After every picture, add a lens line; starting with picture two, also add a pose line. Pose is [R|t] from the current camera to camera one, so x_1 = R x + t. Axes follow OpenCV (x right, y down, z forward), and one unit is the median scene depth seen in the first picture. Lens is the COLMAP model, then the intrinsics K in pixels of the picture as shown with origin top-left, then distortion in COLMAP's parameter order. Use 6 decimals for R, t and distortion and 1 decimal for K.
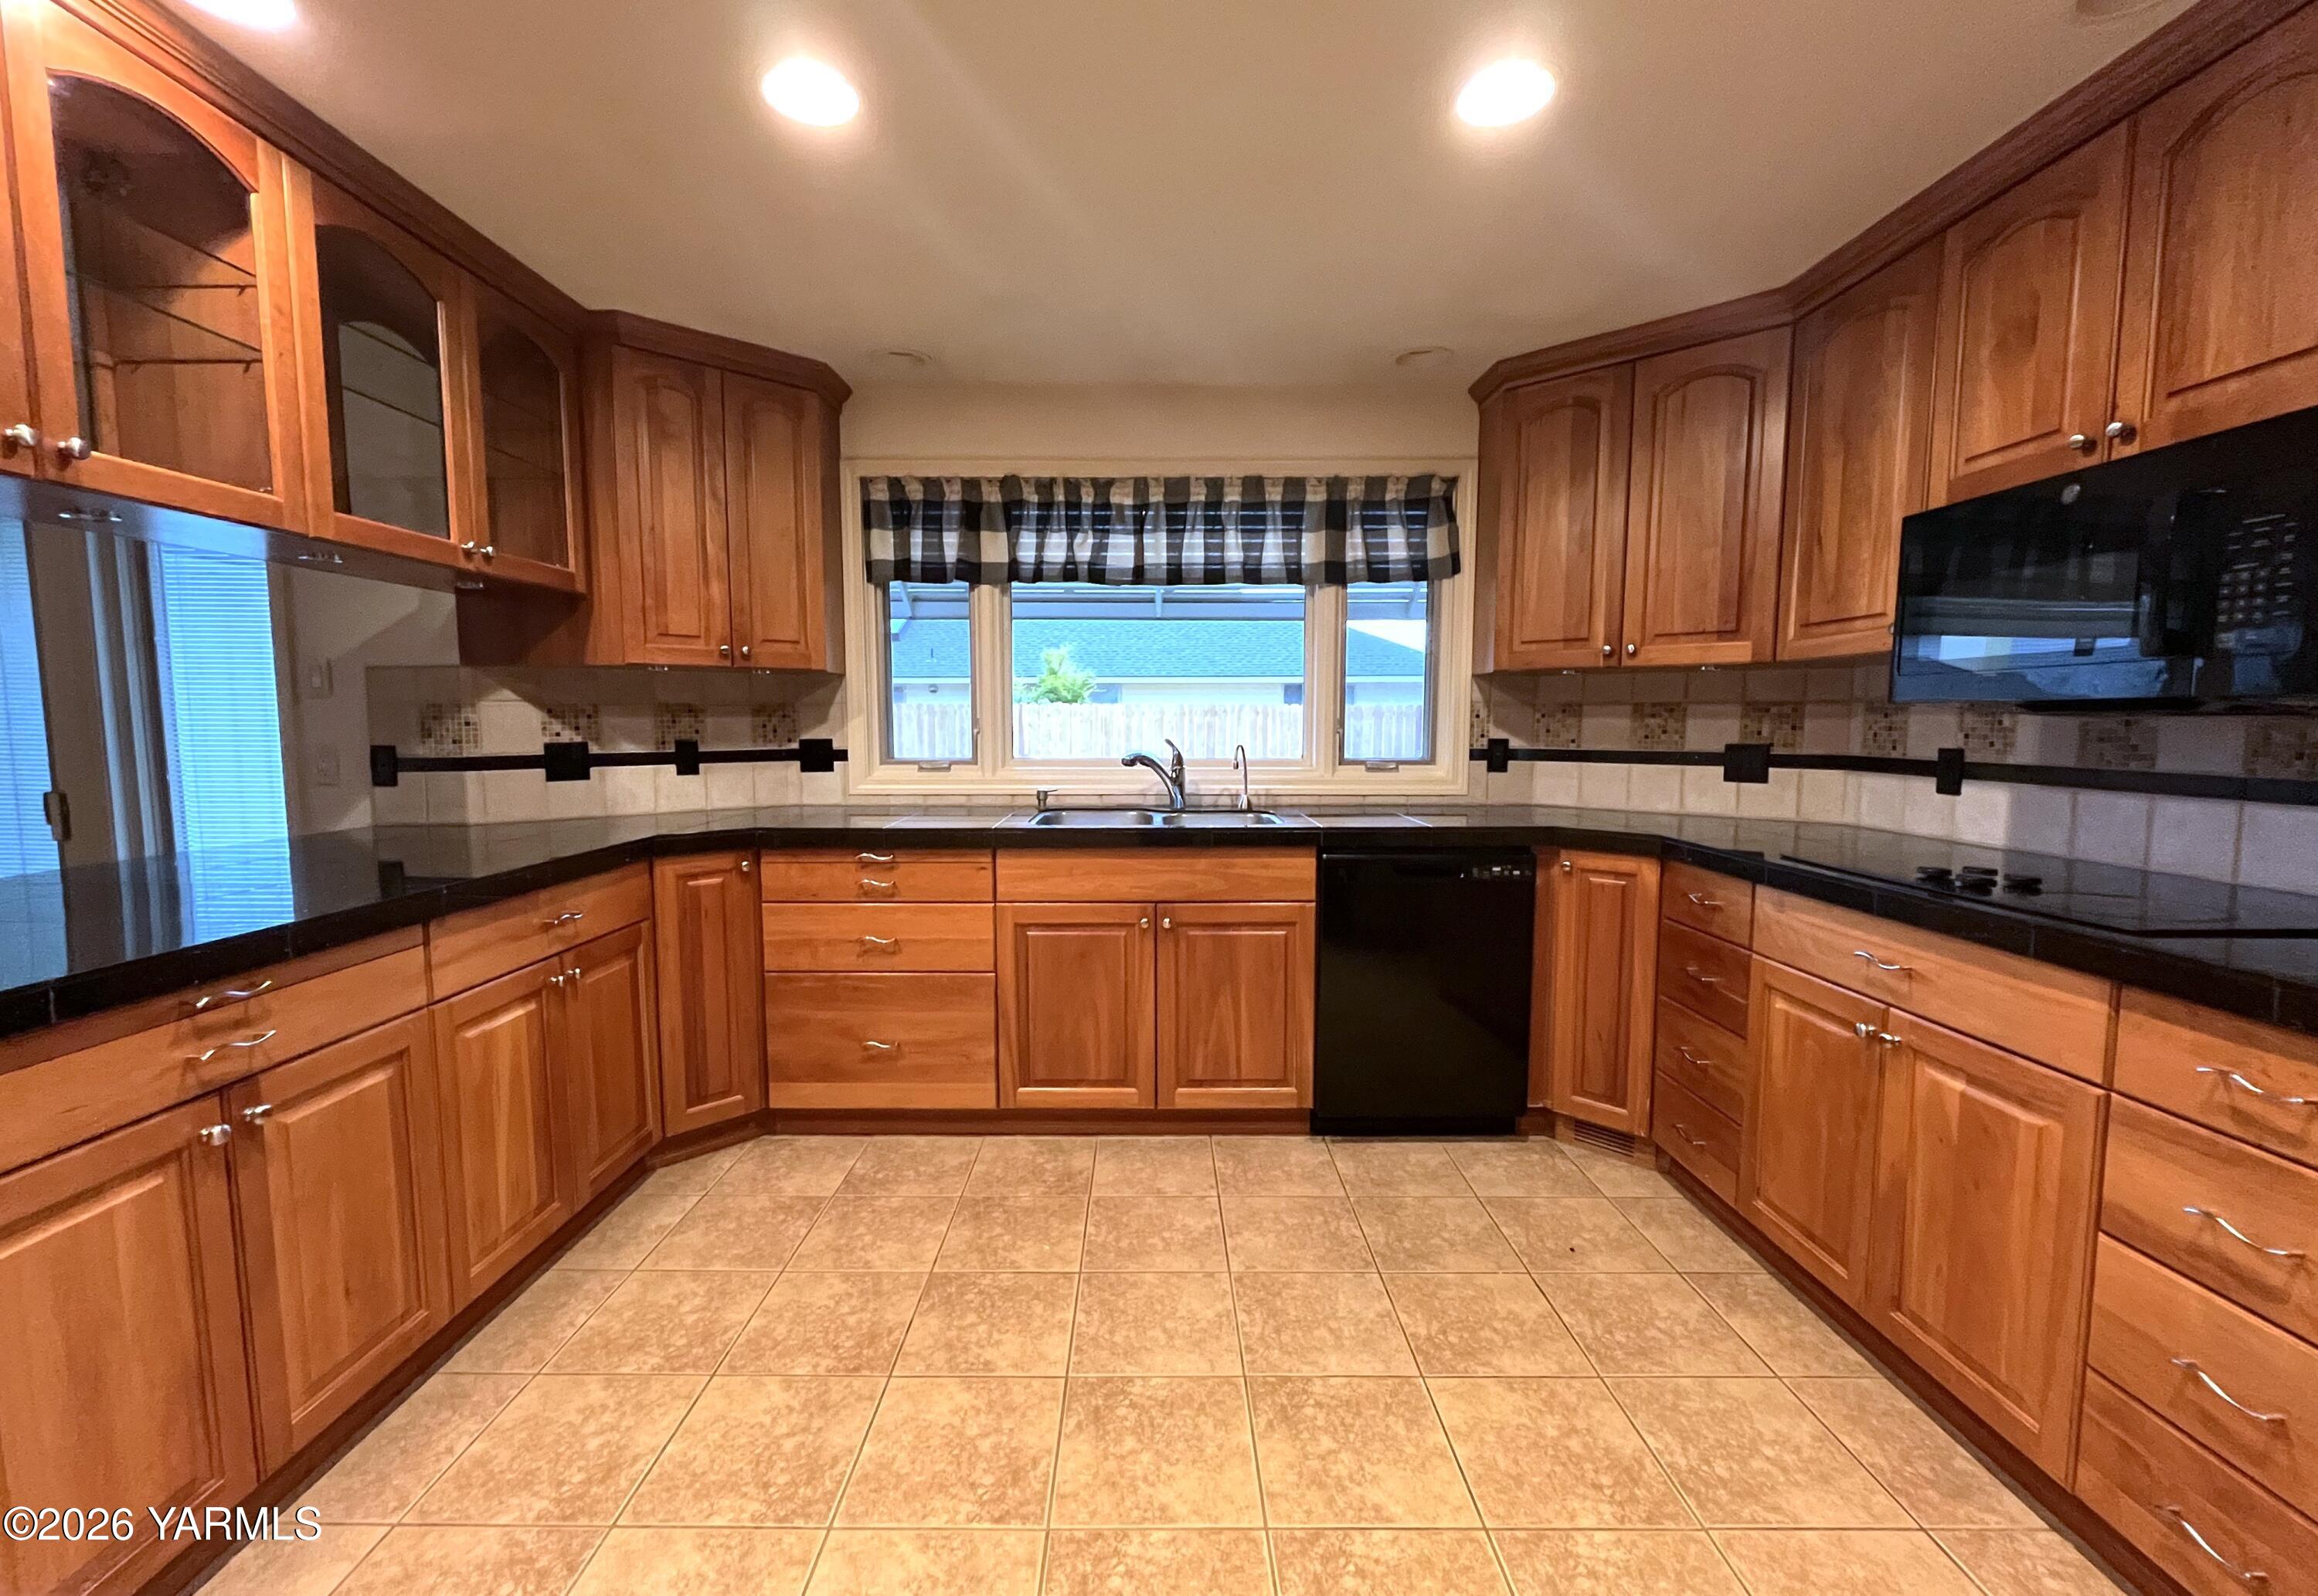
lens RADIAL K [[937.3, 0, 1153.6], [0, 937.3, 796.4], [0, 0, 1]] dist [0.000546, -0.000516]
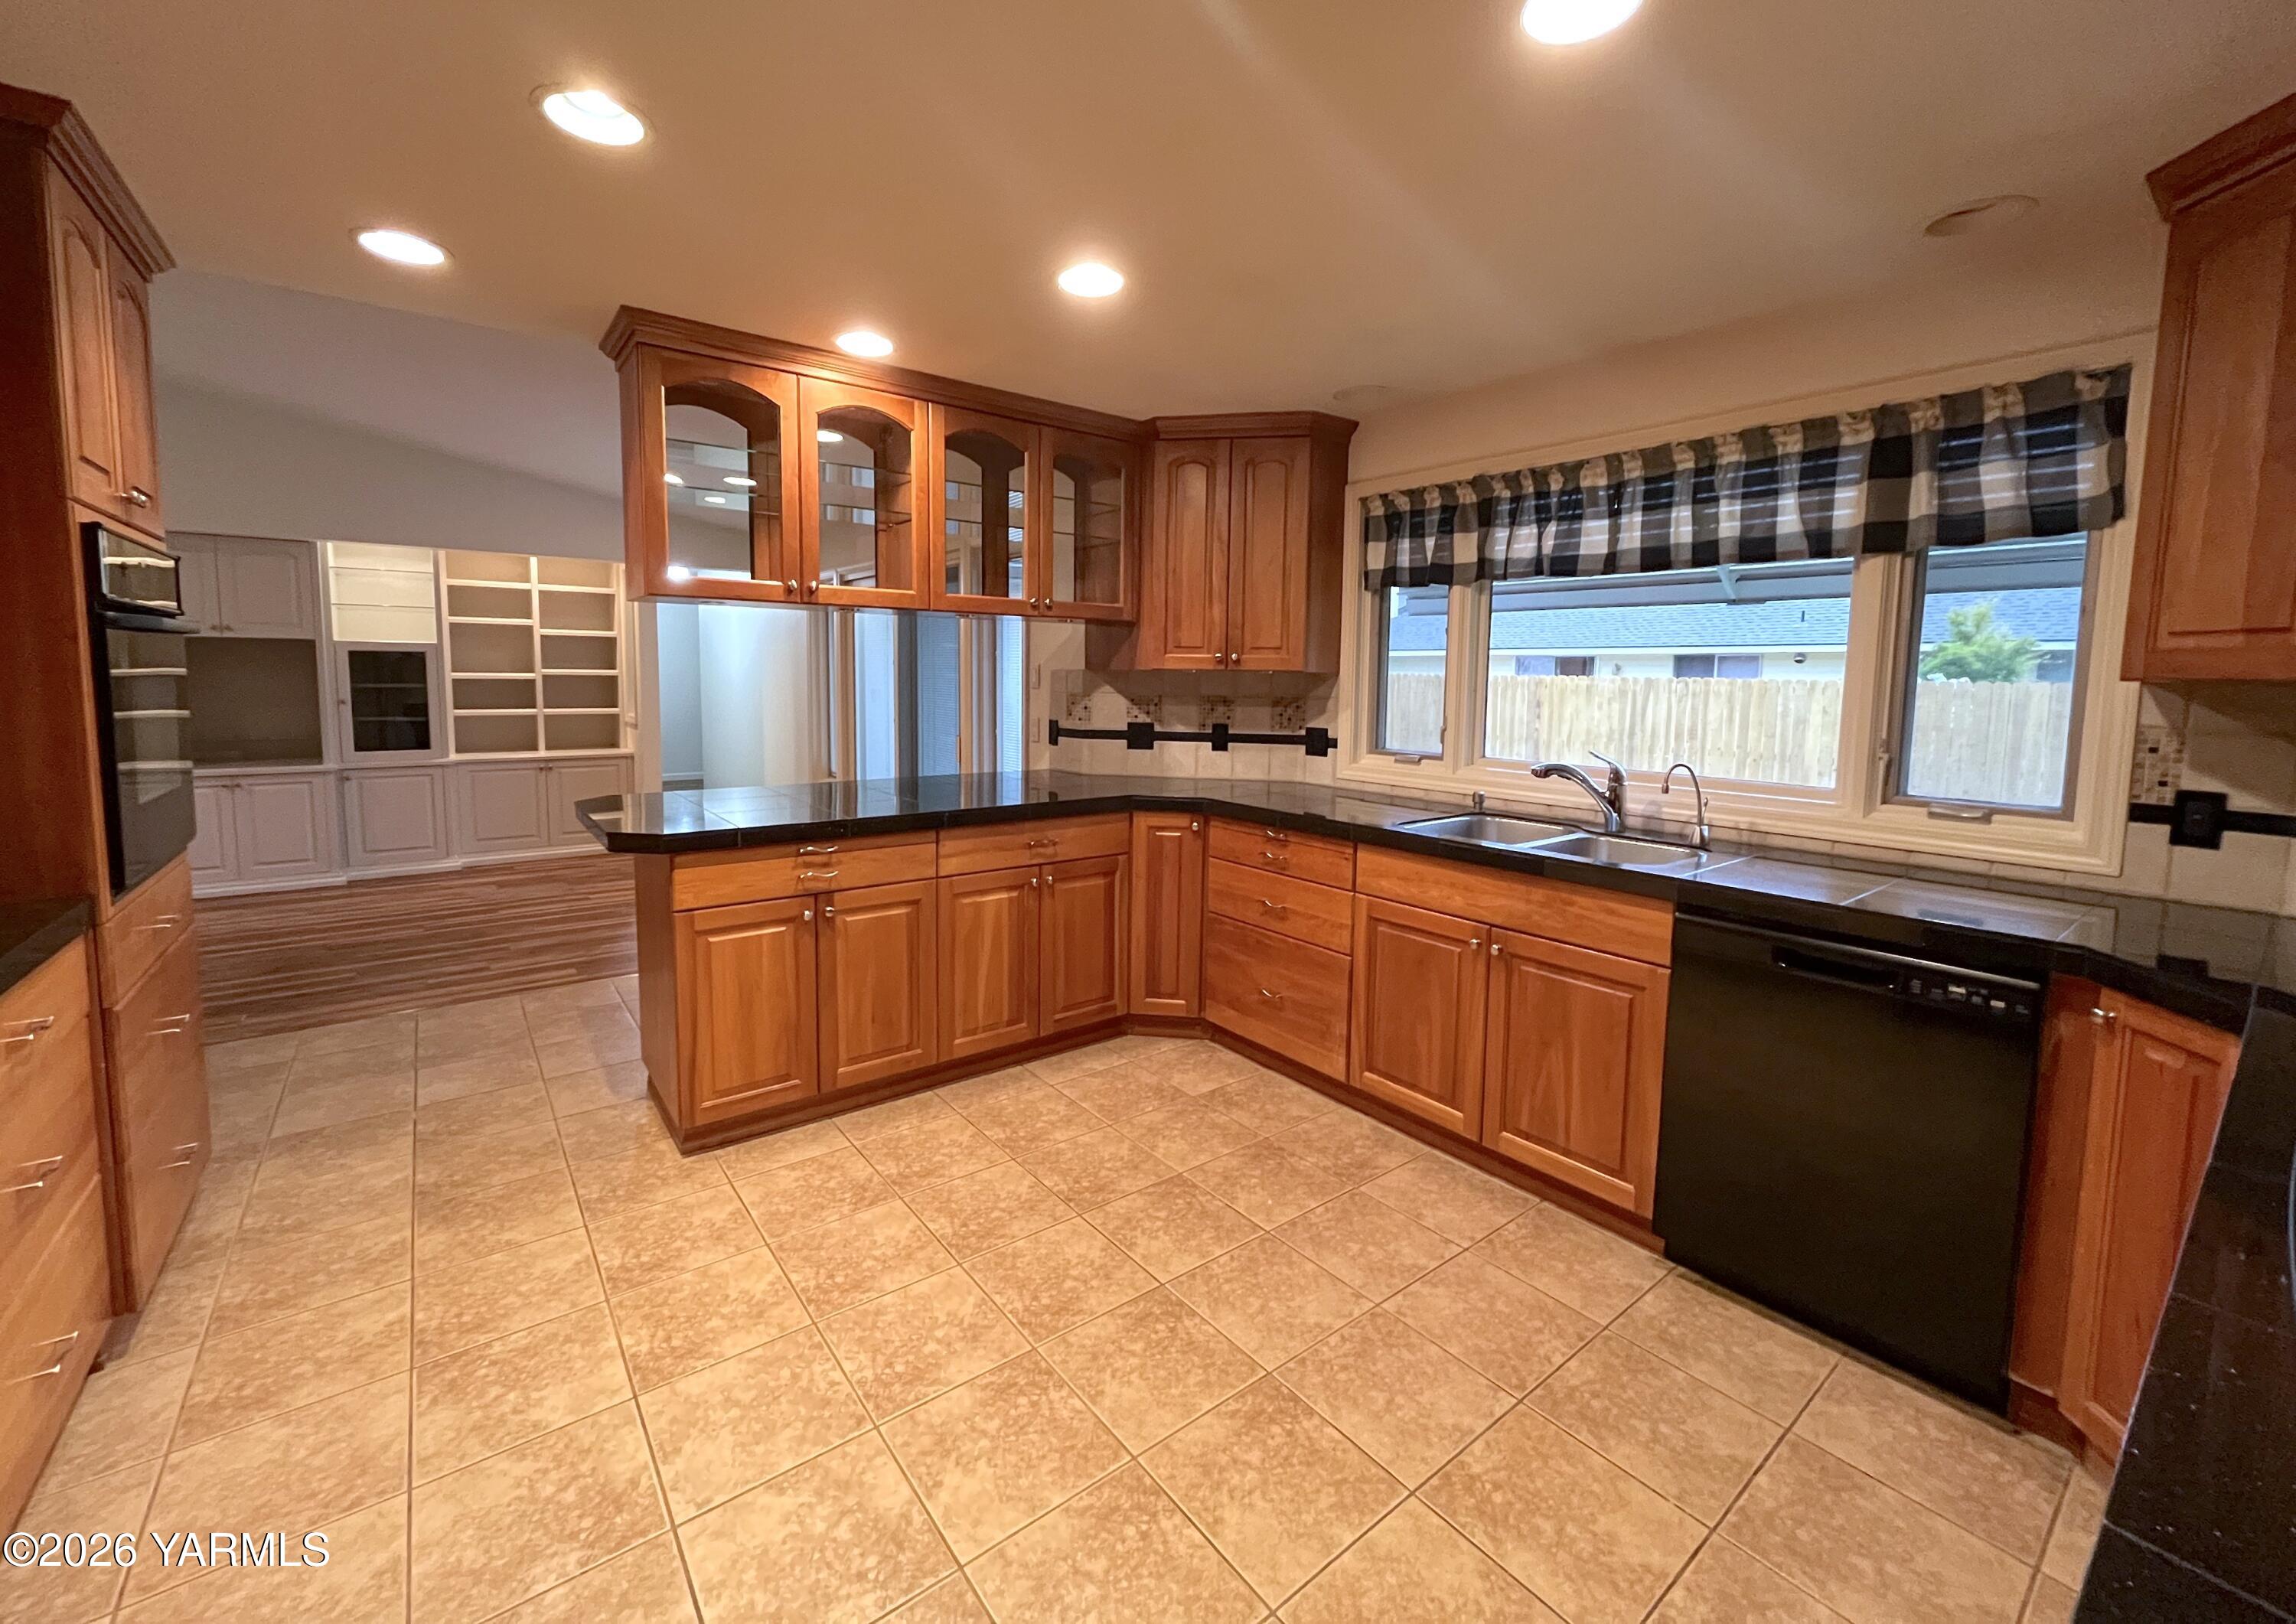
lens RADIAL K [[929.6, 0, 1143.7], [0, 929.6, 755.2], [0, 0, 1]] dist [-0.002182, -0.000558]
pose [[0.613678, 0.078436, -0.785650, 0.504160], [-0.082455, 0.995979, 0.035028, -0.060349], [0.785239, 0.043285, 0.617678, 0.144621]]
